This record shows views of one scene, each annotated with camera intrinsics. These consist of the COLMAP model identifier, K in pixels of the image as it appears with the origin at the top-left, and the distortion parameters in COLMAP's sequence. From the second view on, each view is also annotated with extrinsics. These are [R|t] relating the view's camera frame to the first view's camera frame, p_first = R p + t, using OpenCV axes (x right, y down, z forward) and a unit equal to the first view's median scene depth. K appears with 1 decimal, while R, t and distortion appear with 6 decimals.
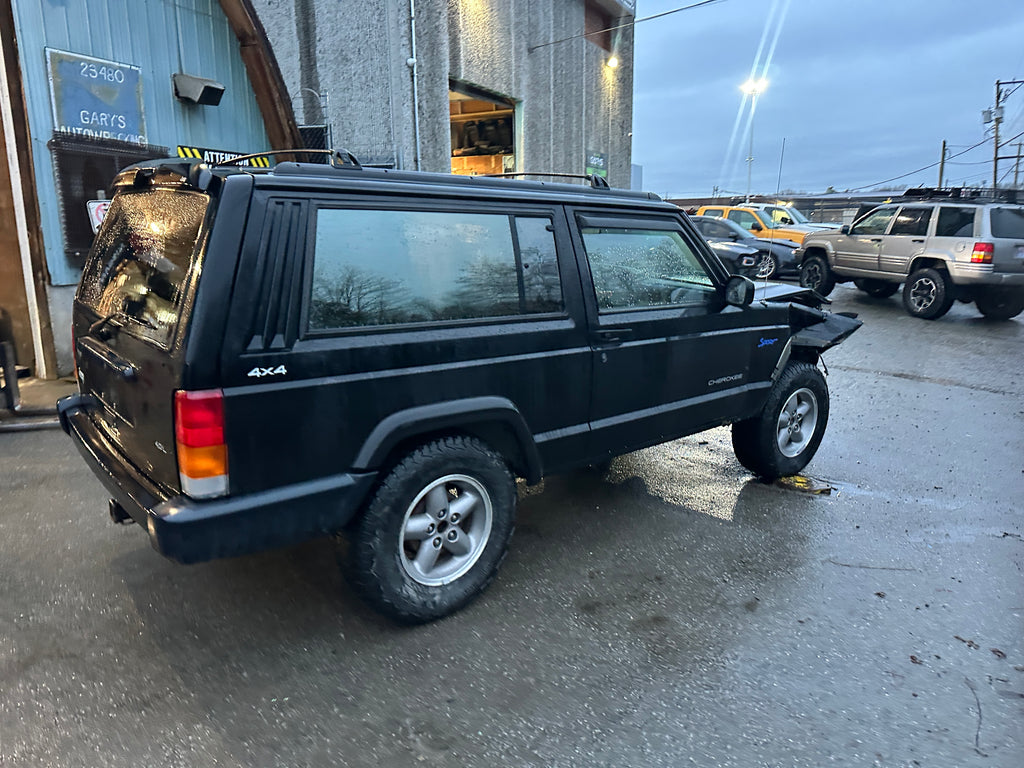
lens RADIAL K [[713.3, 0, 513.1], [0, 713.3, 391.5], [0, 0, 1]] dist [0.044183, -0.054481]
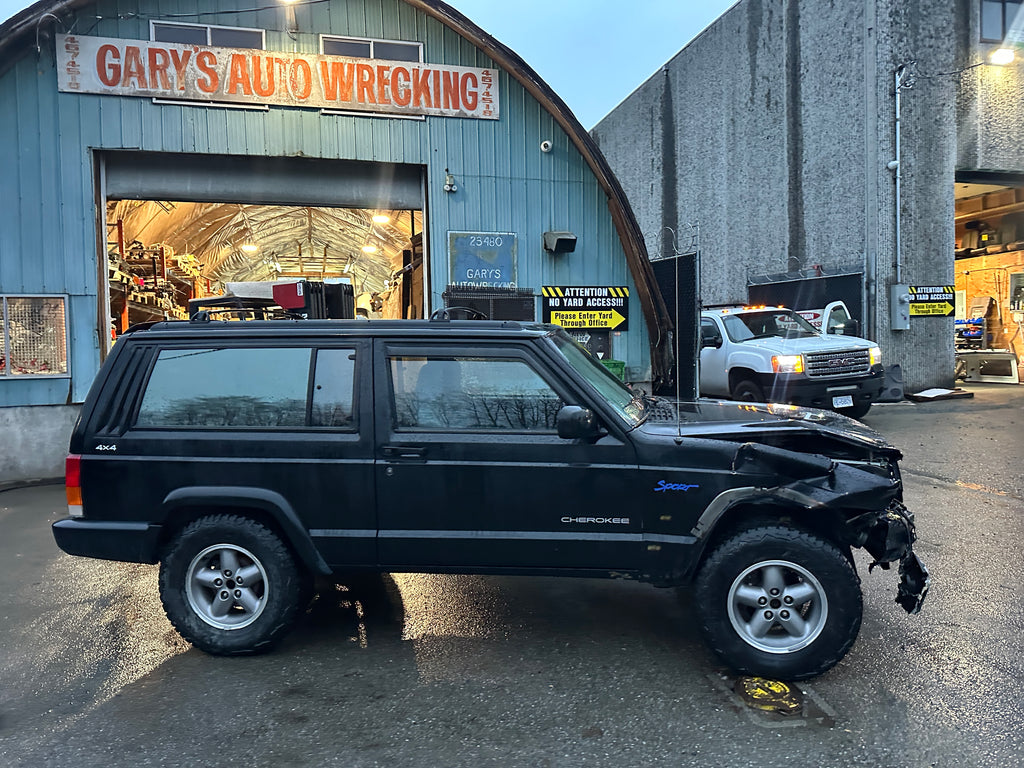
lens RADIAL K [[713.3, 0, 511.7], [0, 713.3, 384.1], [0, 0, 1]] dist [0.044183, -0.054481]
pose [[0.674025, 0.021529, -0.738395, 0.498249], [-0.141051, 0.984935, -0.100038, -0.045801], [0.725117, 0.171579, 0.666908, 0.179590]]
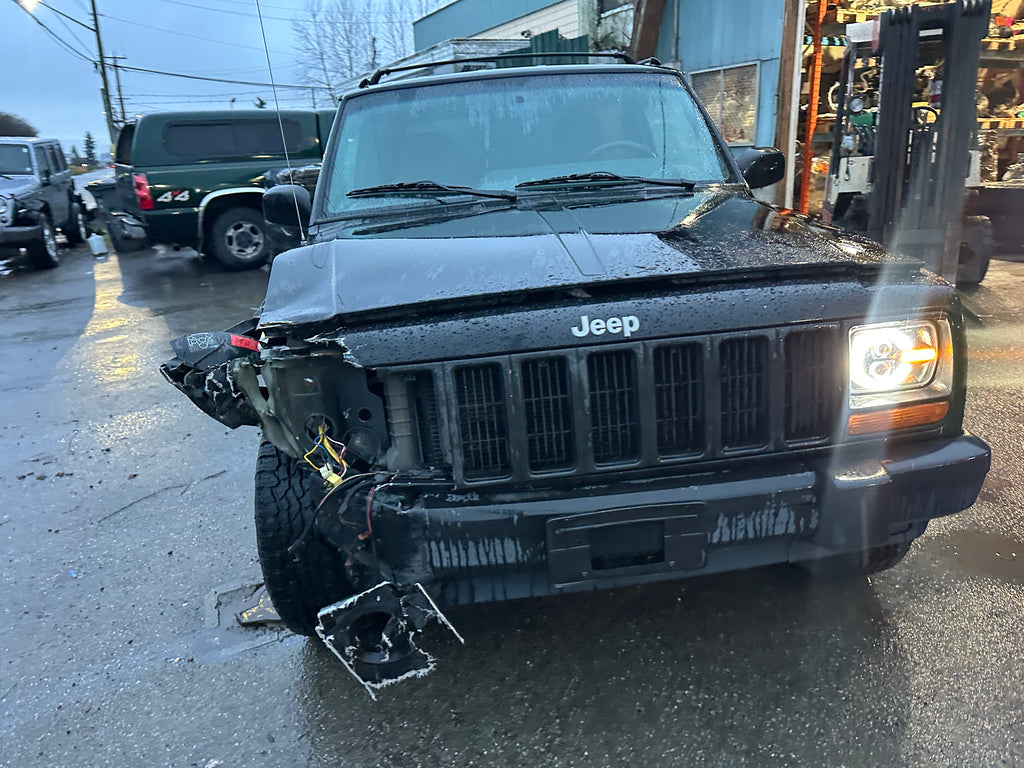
lens RADIAL K [[713.3, 0, 513.0], [0, 713.3, 383.0], [0, 0, 1]] dist [0.044183, -0.054481]
pose [[-0.573896, 0.274474, -0.771562, 0.445135], [-0.136307, 0.897002, 0.420484, -0.176784], [0.807505, 0.346484, -0.477373, 0.881272]]
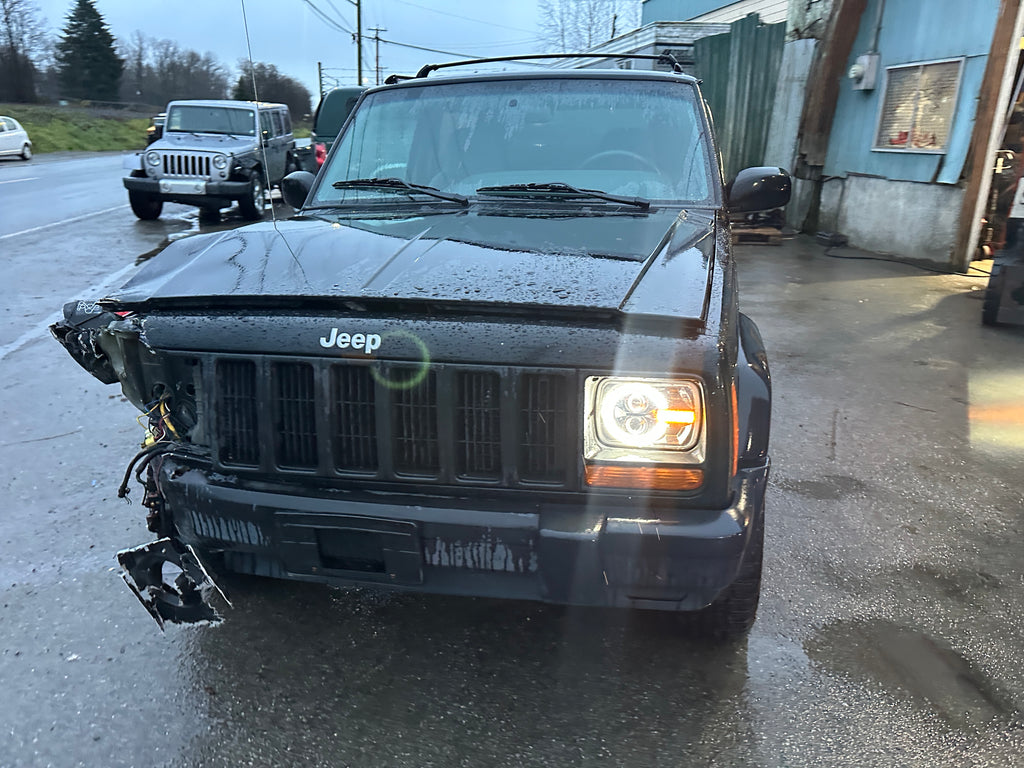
lens RADIAL K [[713.3, 0, 515.9], [0, 713.3, 384.9], [0, 0, 1]] dist [0.044183, -0.054481]
pose [[-0.788926, 0.191394, -0.583921, 0.352340], [-0.147630, 0.863389, 0.482457, -0.210149], [0.596491, 0.466828, -0.652894, 0.980065]]
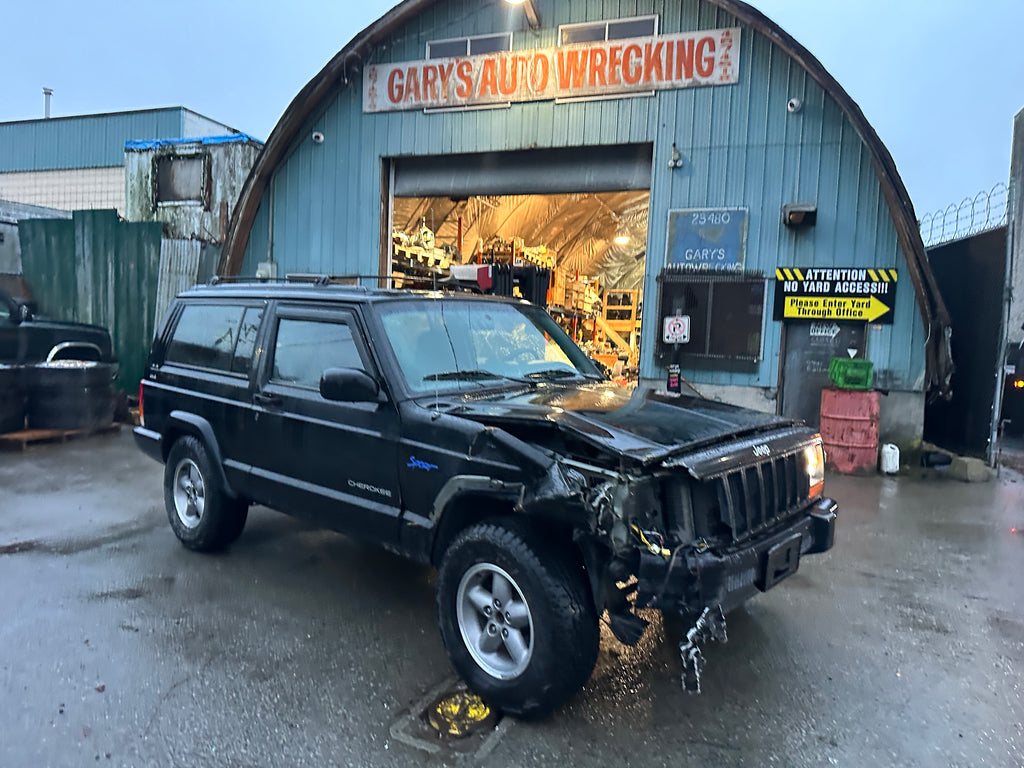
lens RADIAL K [[713.3, 0, 510.5], [0, 713.3, 376.4], [0, 0, 1]] dist [0.044183, -0.054481]
pose [[0.134558, 0.060405, -0.989063, 0.668516], [-0.255433, 0.966522, 0.024278, -0.121345], [0.957417, 0.249373, 0.145483, 0.574865]]
